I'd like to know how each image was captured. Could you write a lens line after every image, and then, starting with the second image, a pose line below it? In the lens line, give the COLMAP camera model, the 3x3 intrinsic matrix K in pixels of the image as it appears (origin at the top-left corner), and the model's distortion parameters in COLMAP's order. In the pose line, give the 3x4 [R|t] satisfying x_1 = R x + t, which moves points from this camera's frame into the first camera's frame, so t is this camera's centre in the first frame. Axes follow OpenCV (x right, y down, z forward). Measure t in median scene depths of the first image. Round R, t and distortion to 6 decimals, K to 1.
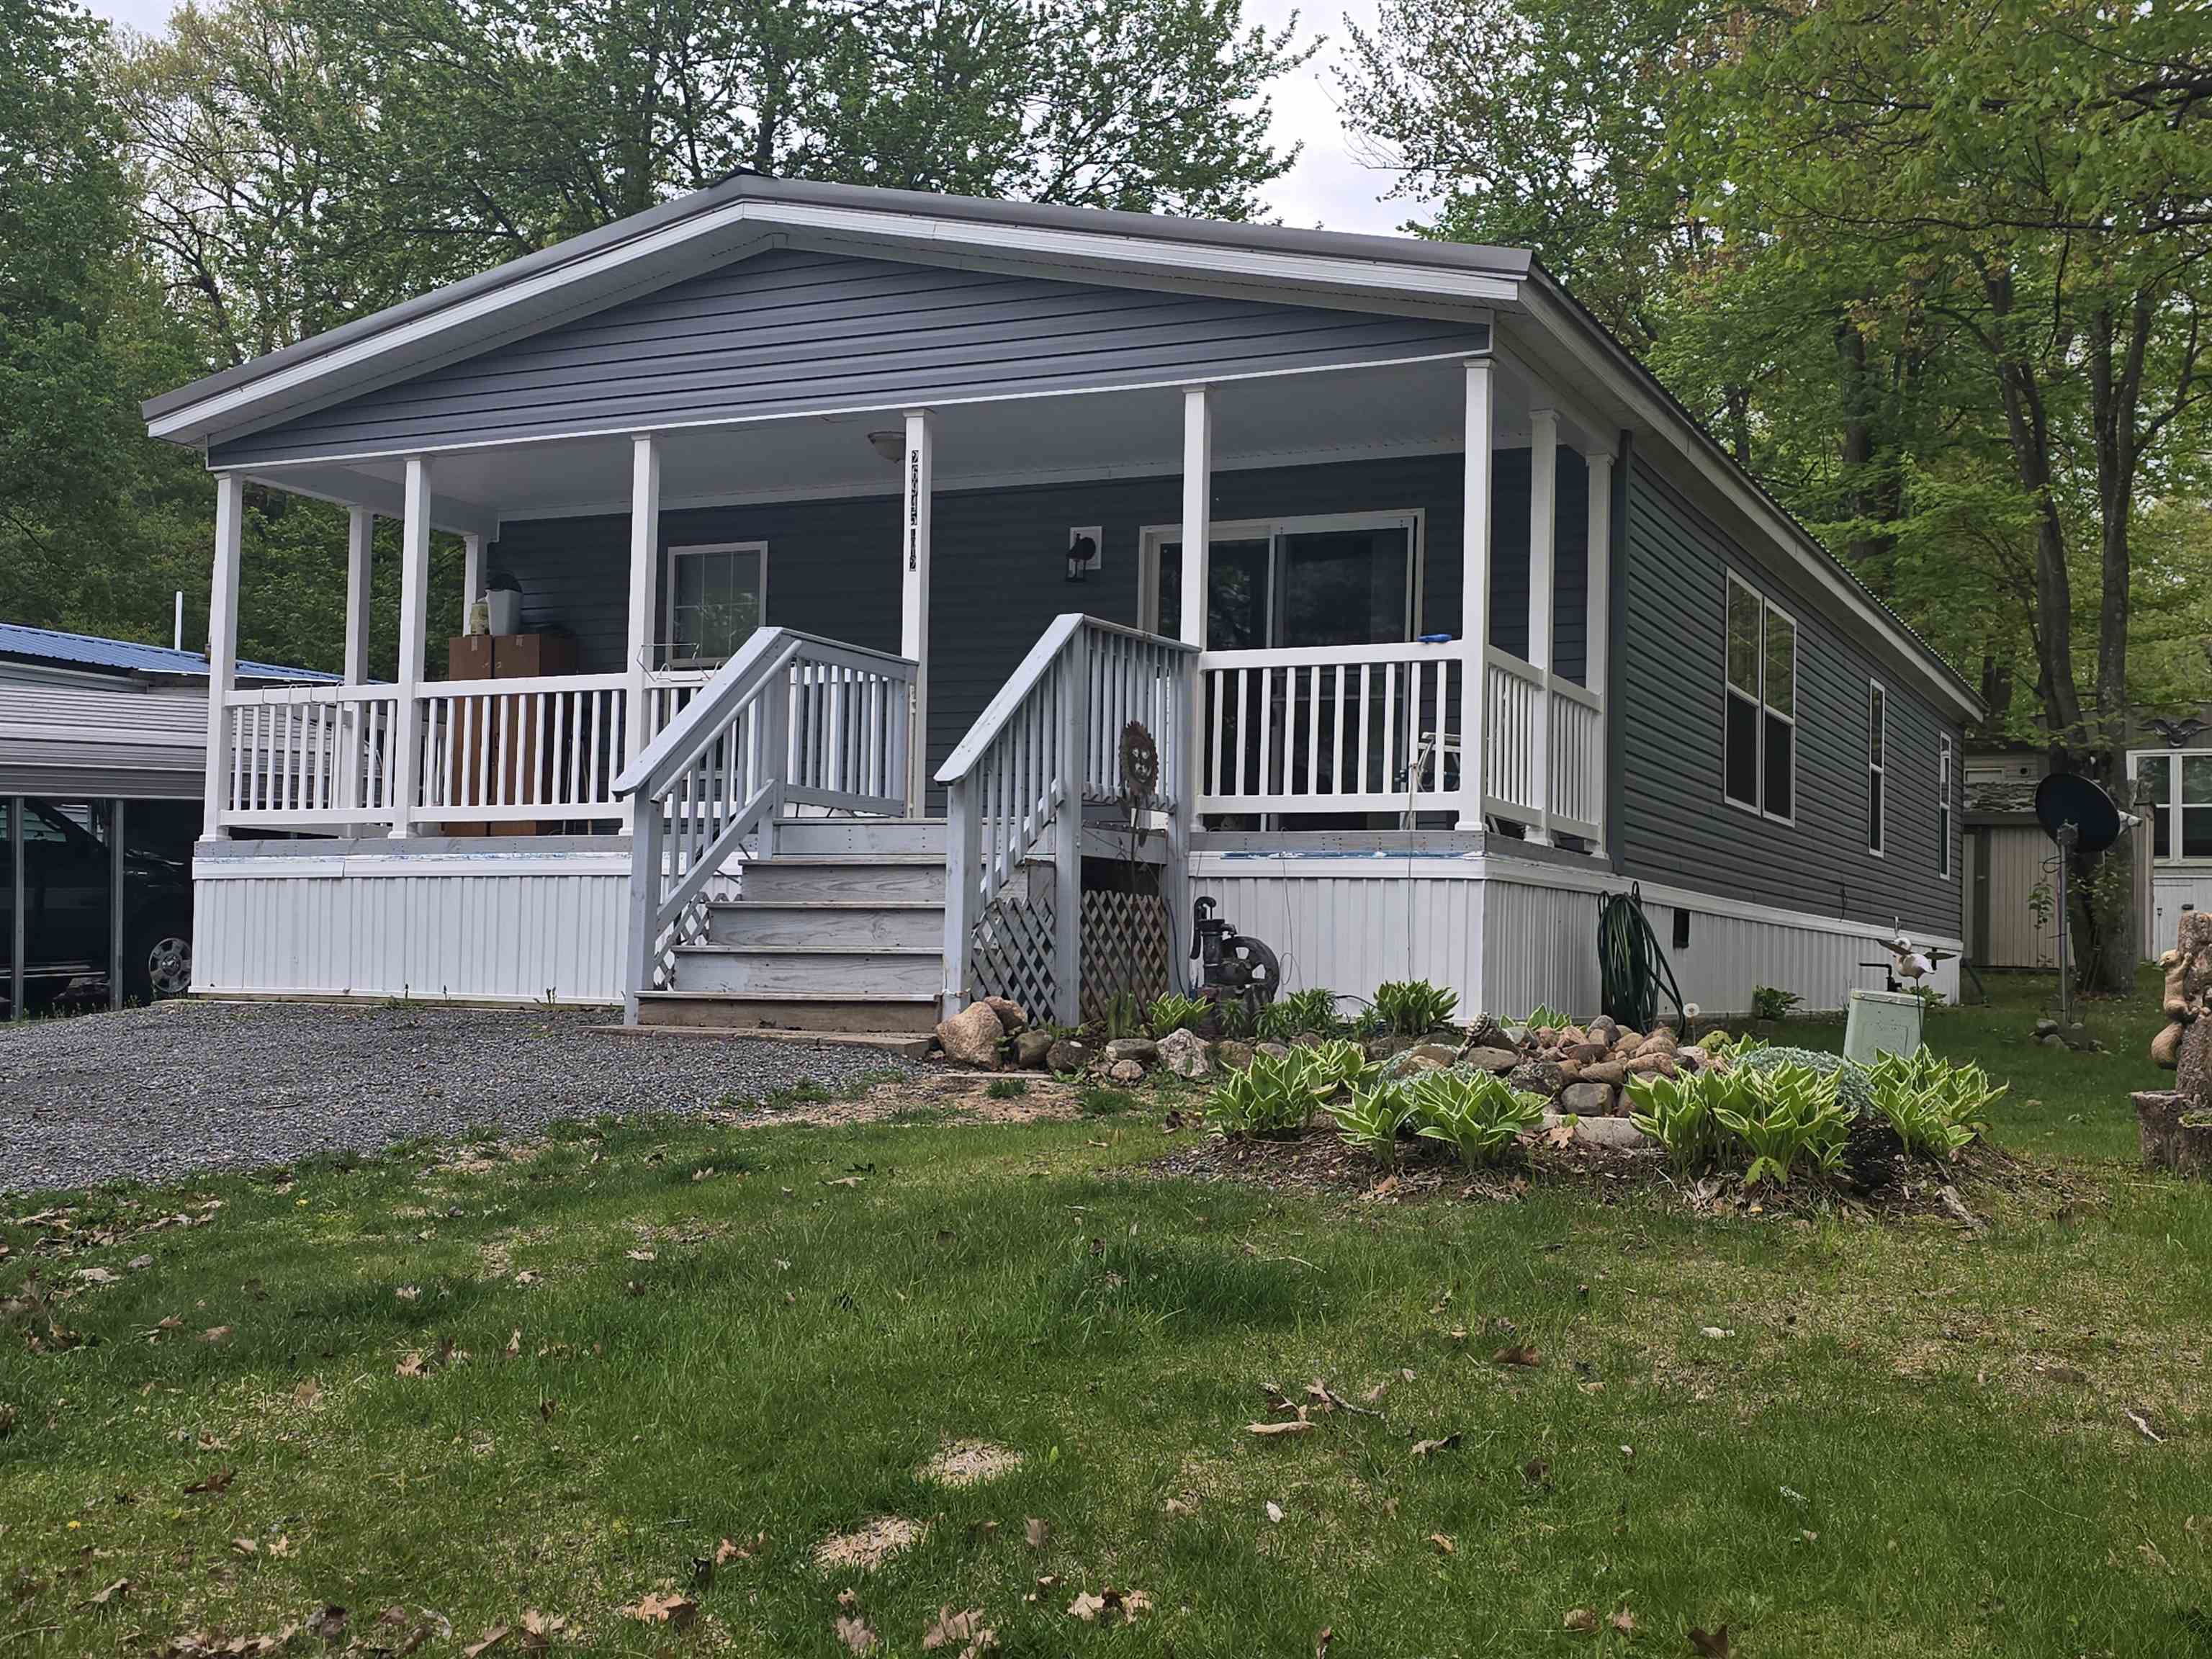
lens RADIAL K [[2504.8, 0, 1106.0], [0, 2504.8, 829.5], [0, 0, 1]] dist [0.126653, -0.028357]
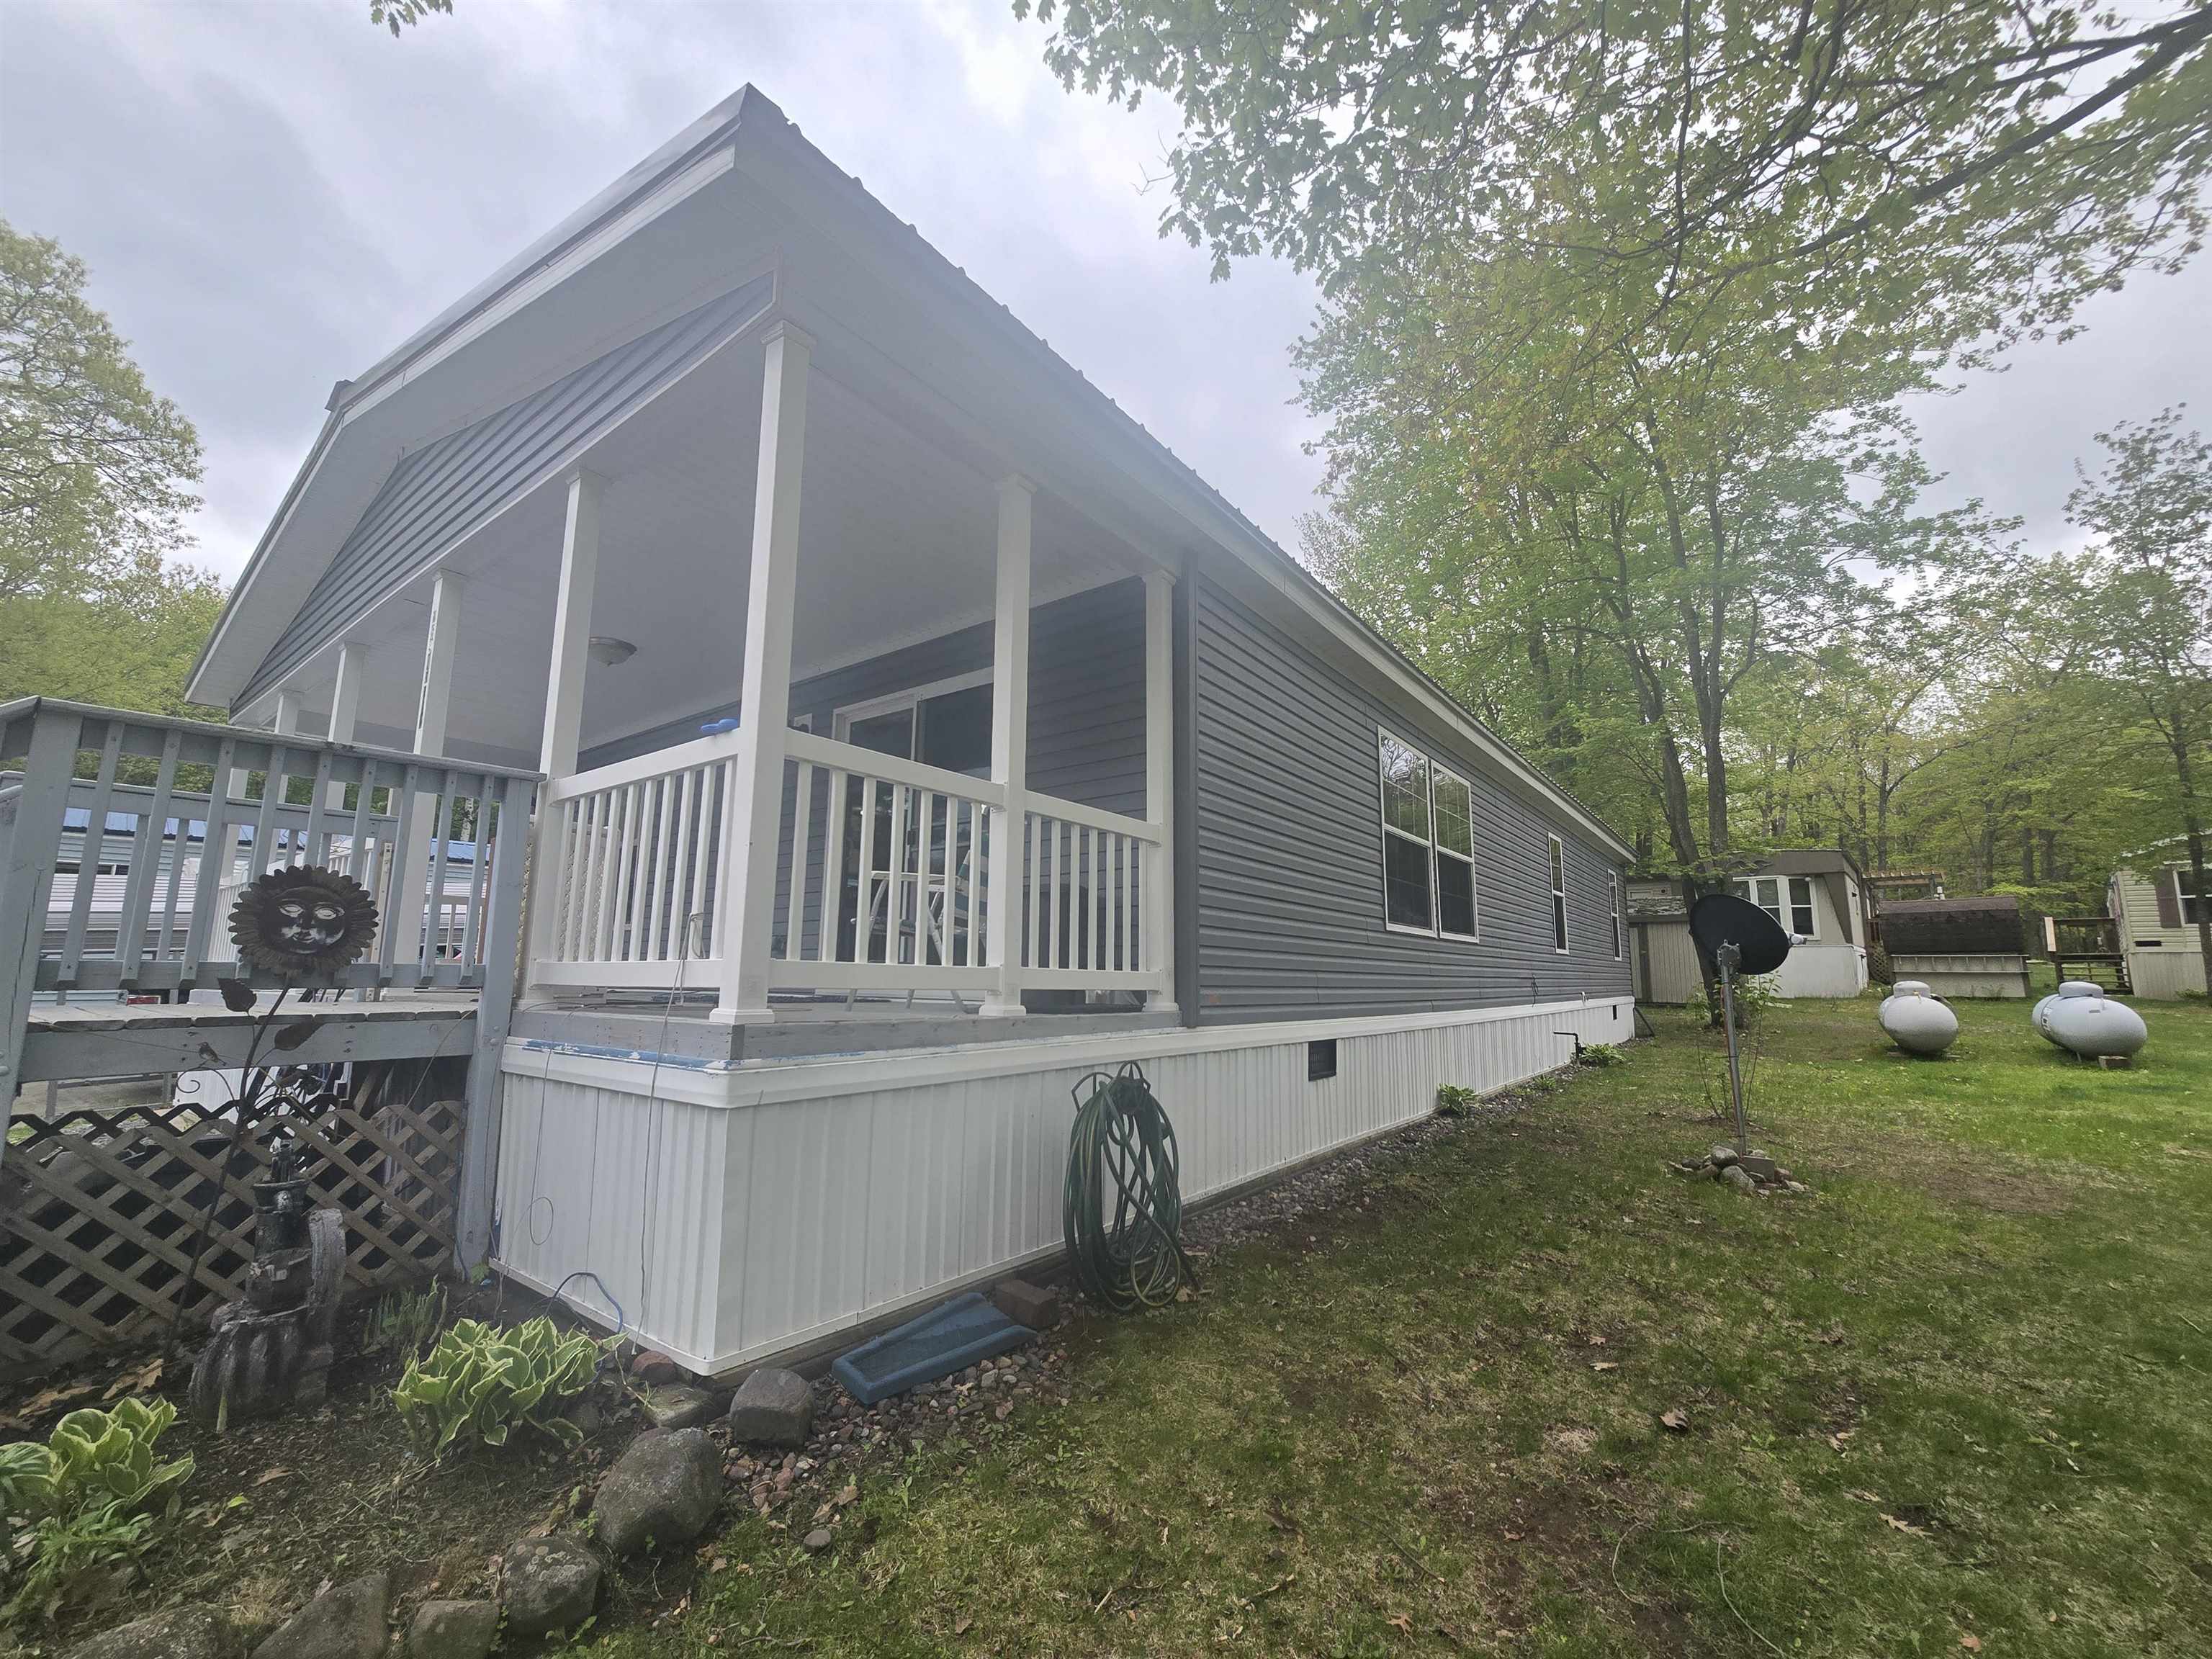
lens RADIAL K [[885.8, 0, 1106.0], [0, 885.8, 829.5], [0, 0, 1]] dist [0.018538, 0.000046]
pose [[0.977869, -0.044734, -0.204381, 0.224650], [0.023065, 0.993970, -0.107199, -0.016968], [0.207944, 0.100113, 0.973004, 0.637531]]
